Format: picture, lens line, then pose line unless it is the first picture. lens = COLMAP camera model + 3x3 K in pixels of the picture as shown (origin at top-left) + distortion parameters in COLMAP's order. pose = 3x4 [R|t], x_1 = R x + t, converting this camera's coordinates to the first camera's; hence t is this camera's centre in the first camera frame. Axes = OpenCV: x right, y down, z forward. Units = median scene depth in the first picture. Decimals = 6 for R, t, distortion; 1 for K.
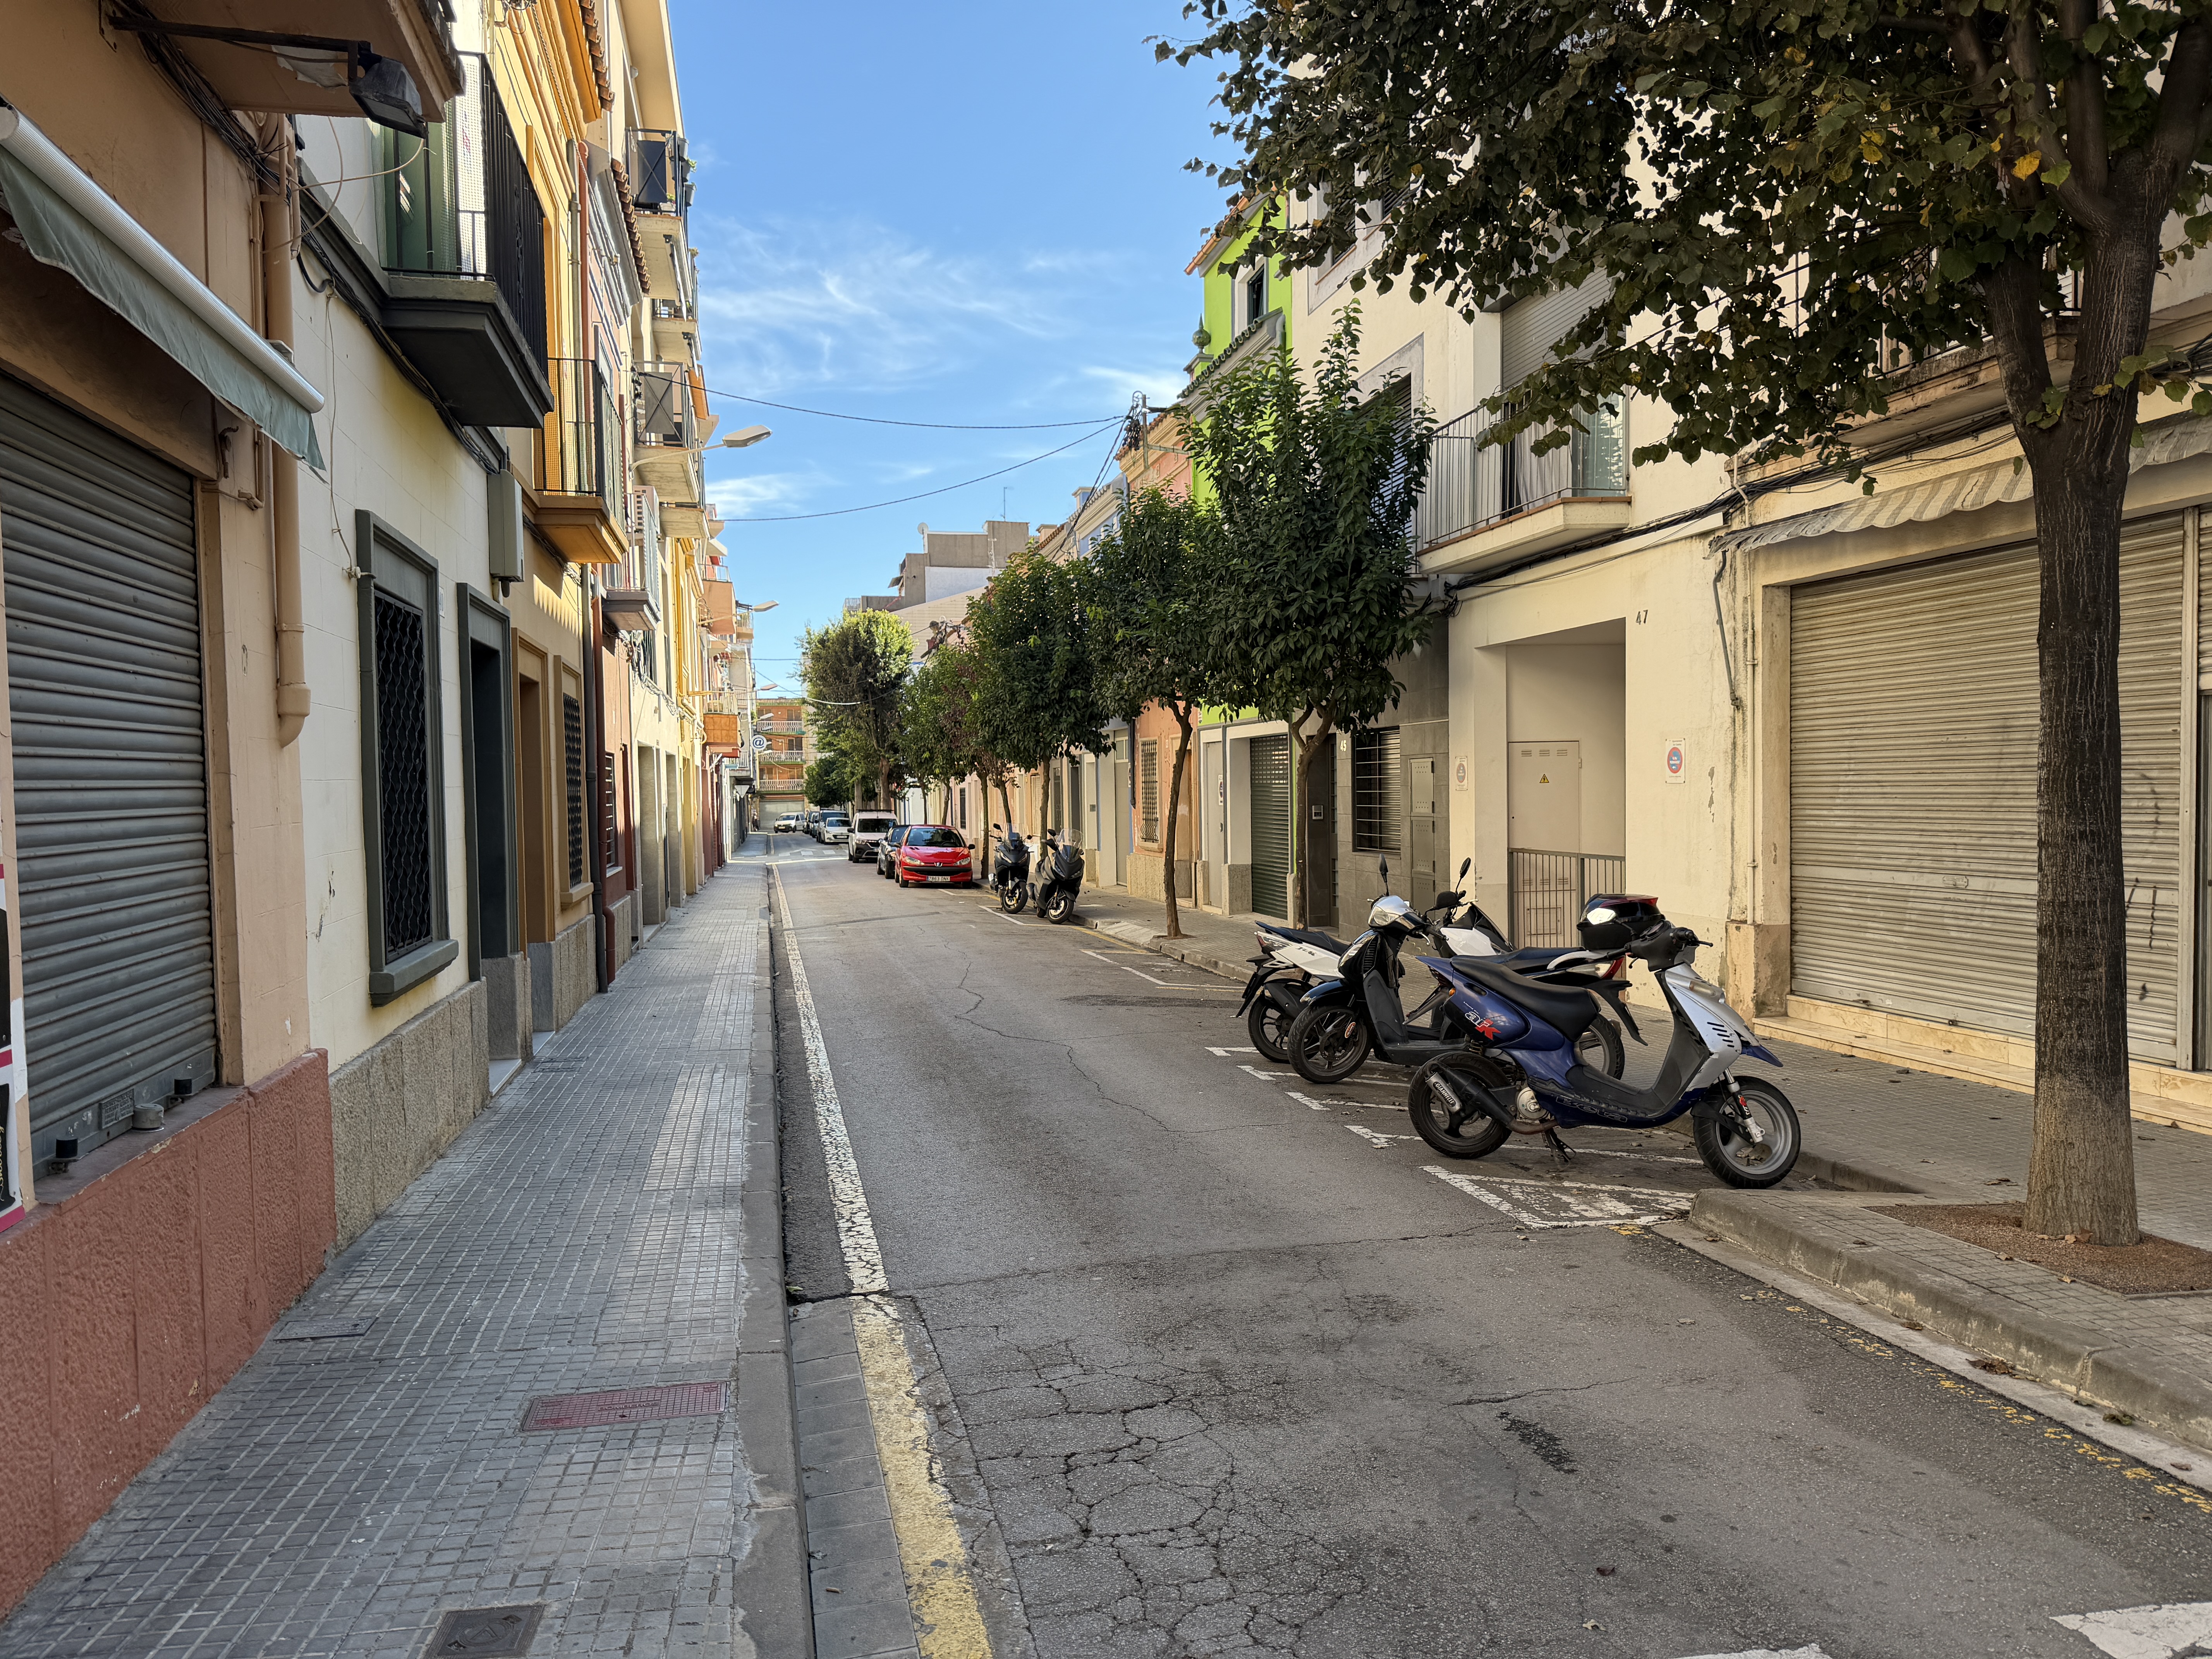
lens RADIAL K [[1563.3, 0, 1109.3], [0, 1563.3, 847.0], [0, 0, 1]] dist [0.068496, -0.116563]
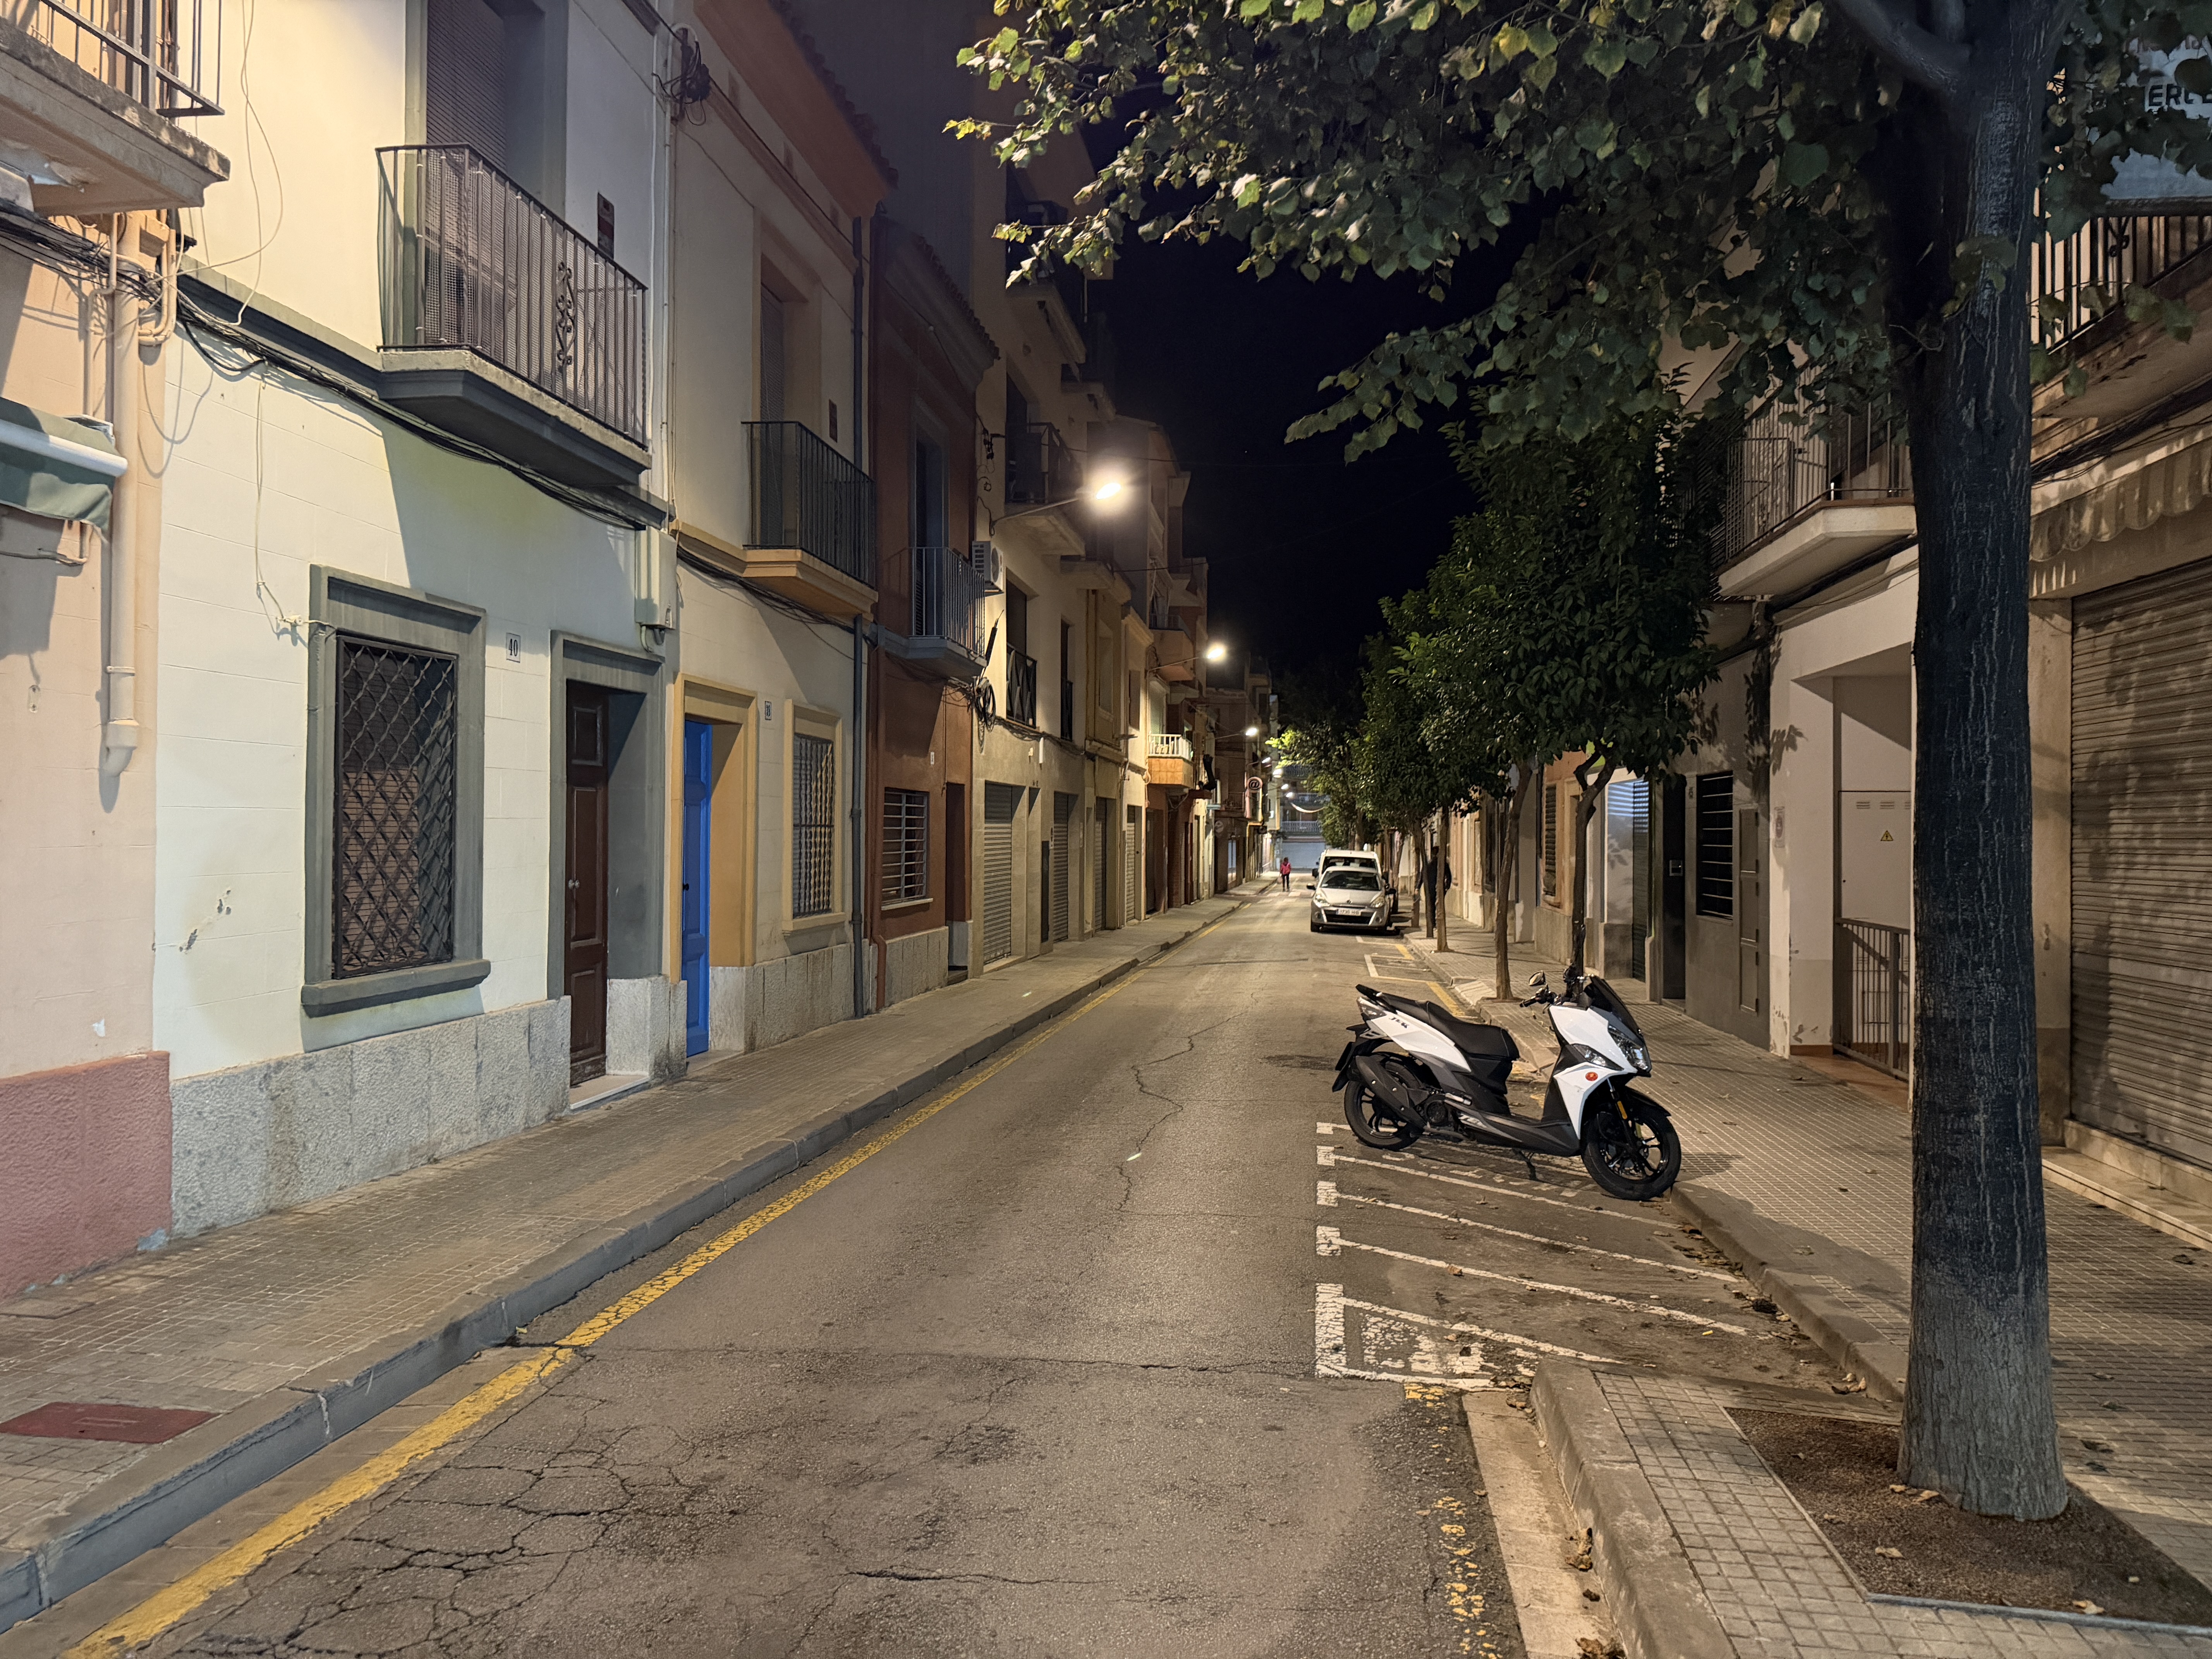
lens RADIAL K [[1563.3, 0, 1109.3], [0, 1563.3, 847.0], [0, 0, 1]] dist [0.068496, -0.116563]
pose [[0.938177, 0.025193, -0.345237, 0.430456], [-0.034869, 0.999153, -0.021845, -0.011883], [0.344394, 0.032533, 0.938261, 0.173306]]
